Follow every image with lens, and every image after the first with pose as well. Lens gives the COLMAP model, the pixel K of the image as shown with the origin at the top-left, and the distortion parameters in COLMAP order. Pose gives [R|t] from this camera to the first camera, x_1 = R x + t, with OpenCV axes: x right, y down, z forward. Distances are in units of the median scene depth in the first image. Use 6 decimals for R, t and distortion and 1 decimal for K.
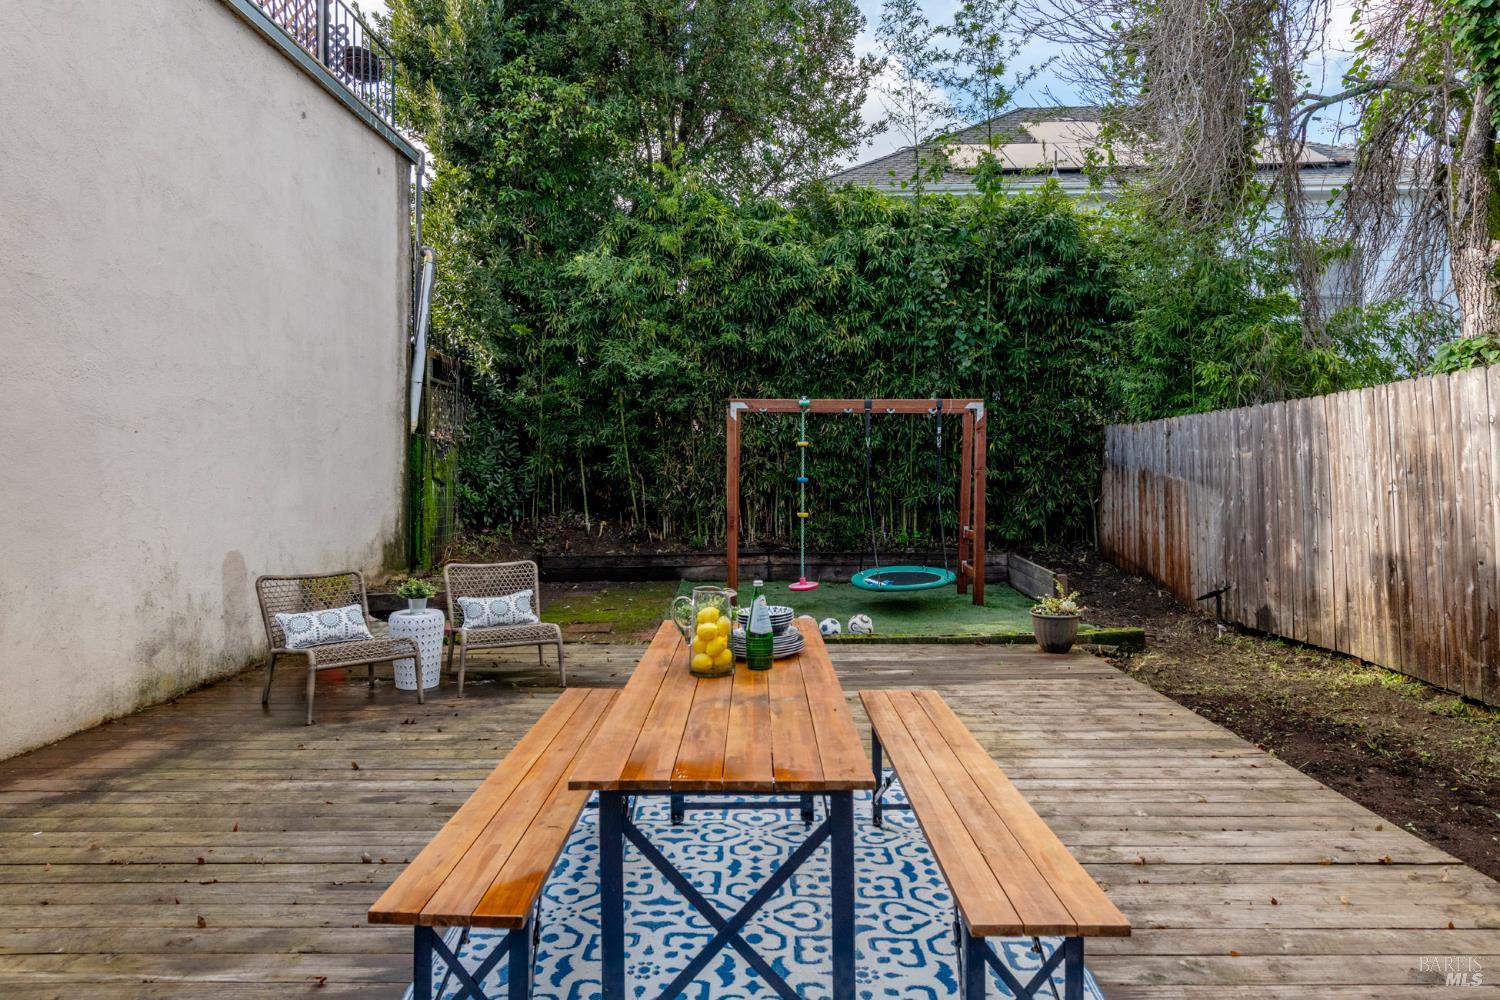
lens RADIAL K [[847.2, 0, 743.6], [0, 847.2, 421.9], [0, 0, 1]] dist [0.012285, -0.001455]
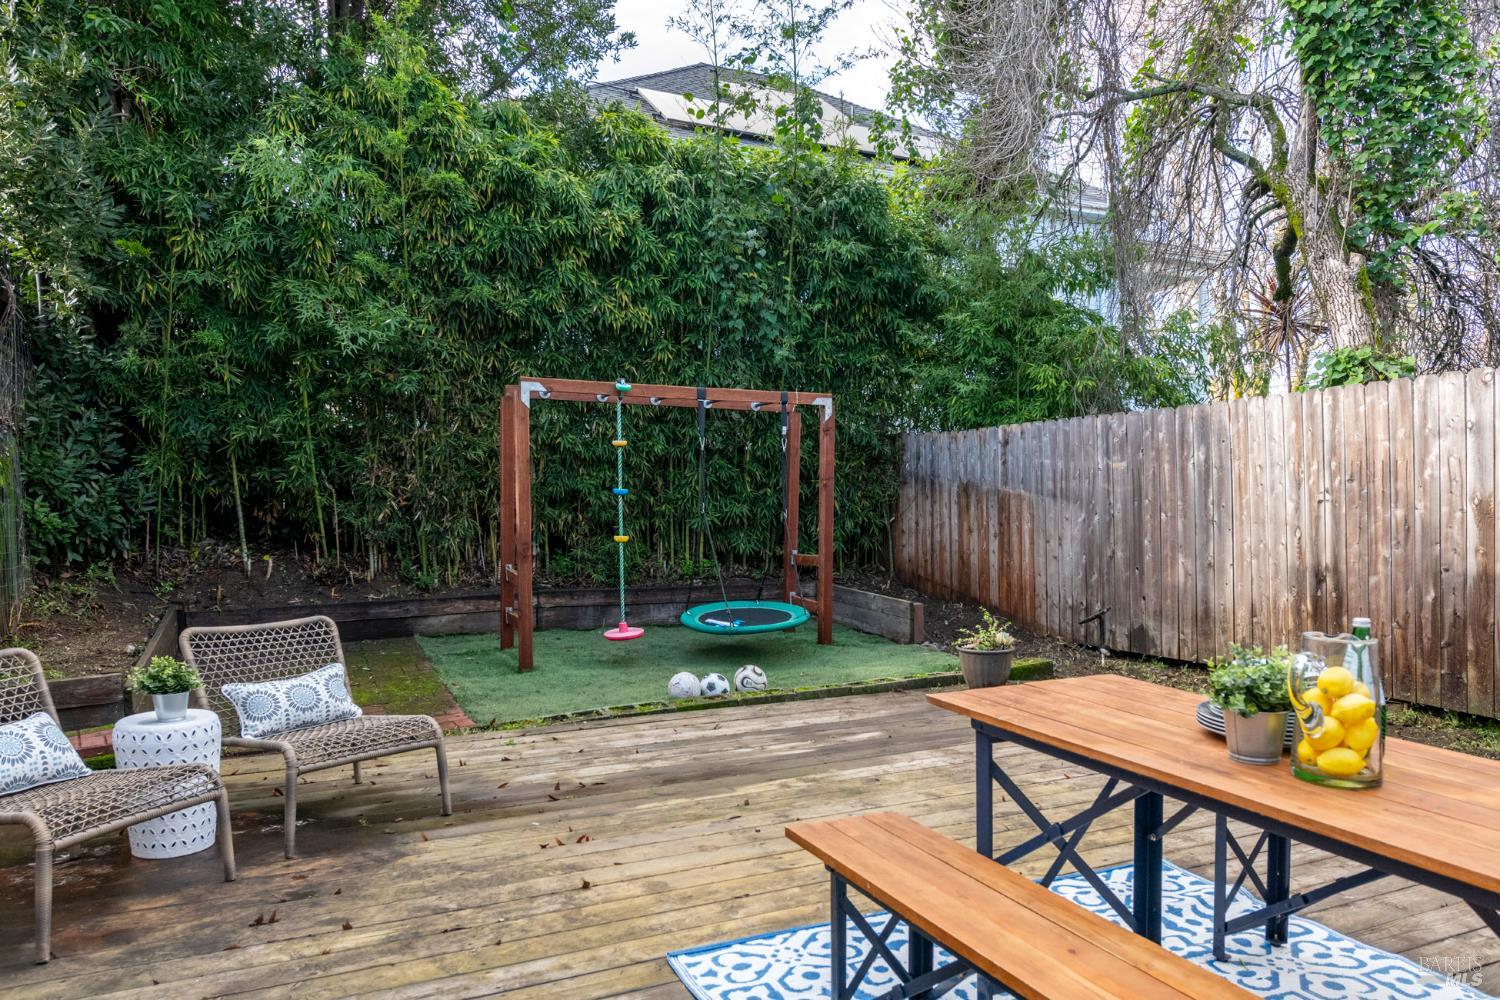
lens RADIAL K [[1002.9, 0, 750.0], [0, 1002.9, 500.0], [0, 0, 1]] dist [0.017162, -0.003321]
pose [[0.904177, 0.001139, 0.427157, -0.172363], [-0.028410, 0.997943, 0.057475, 0.018602], [-0.426213, -0.064103, 0.902349, 0.136739]]
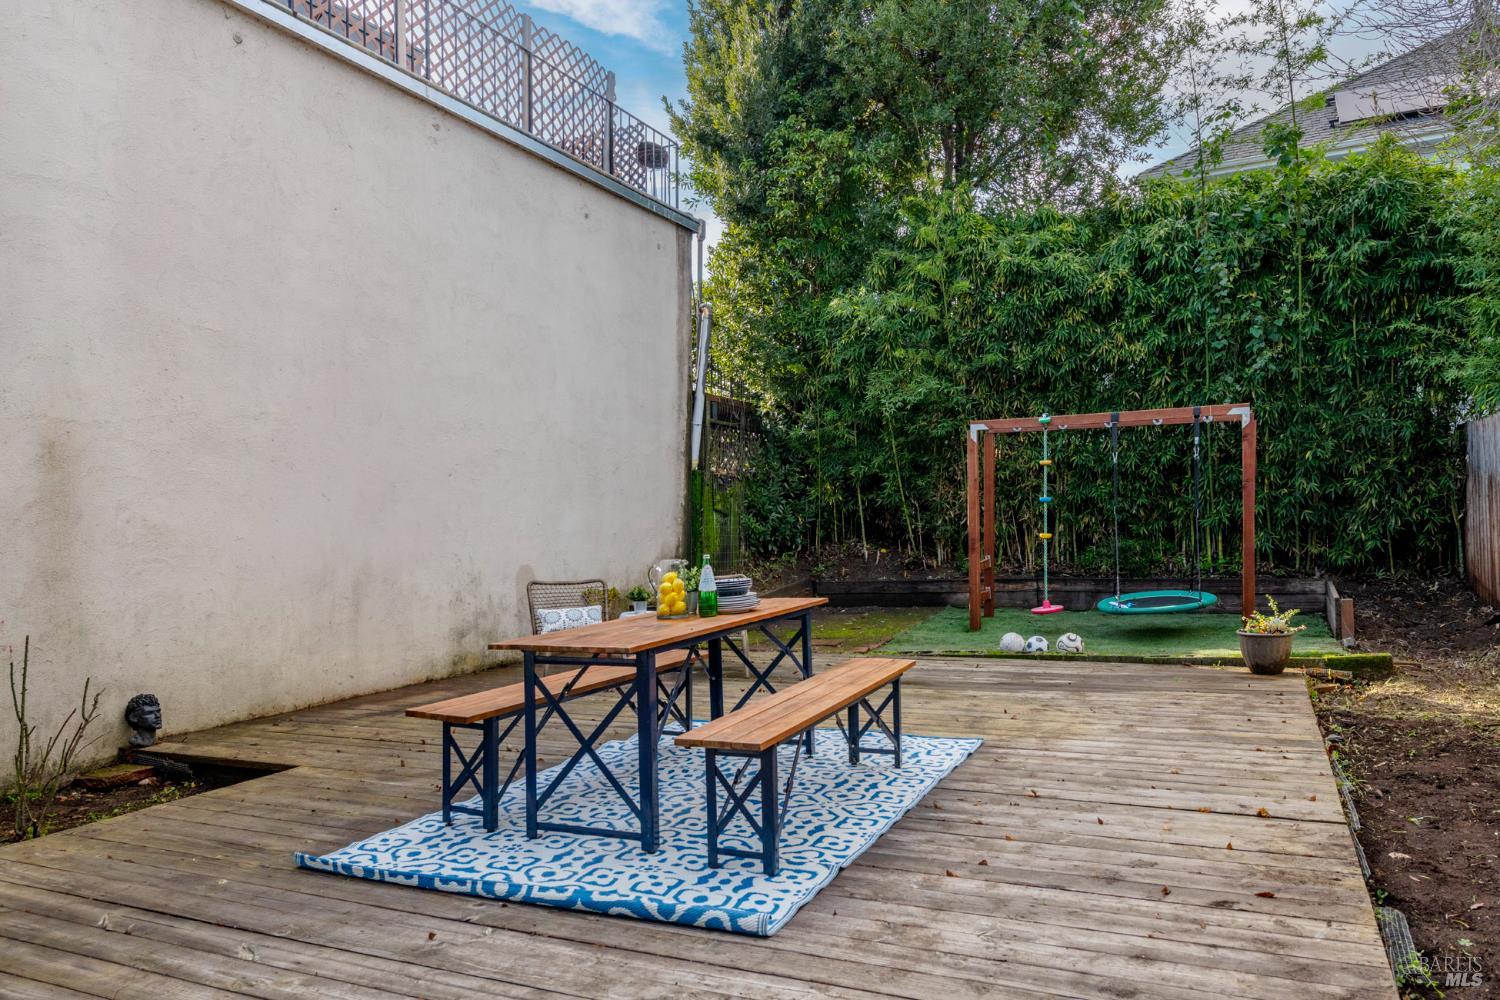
lens RADIAL K [[967.7, 0, 799.3], [0, 967.7, 389.6], [0, 0, 1]] dist [0.016914, -0.000200]
pose [[0.917574, -0.078429, -0.389751, 0.213412], [0.052116, 0.995617, -0.077652, 0.012314], [0.394133, 0.050939, 0.917641, -0.115153]]
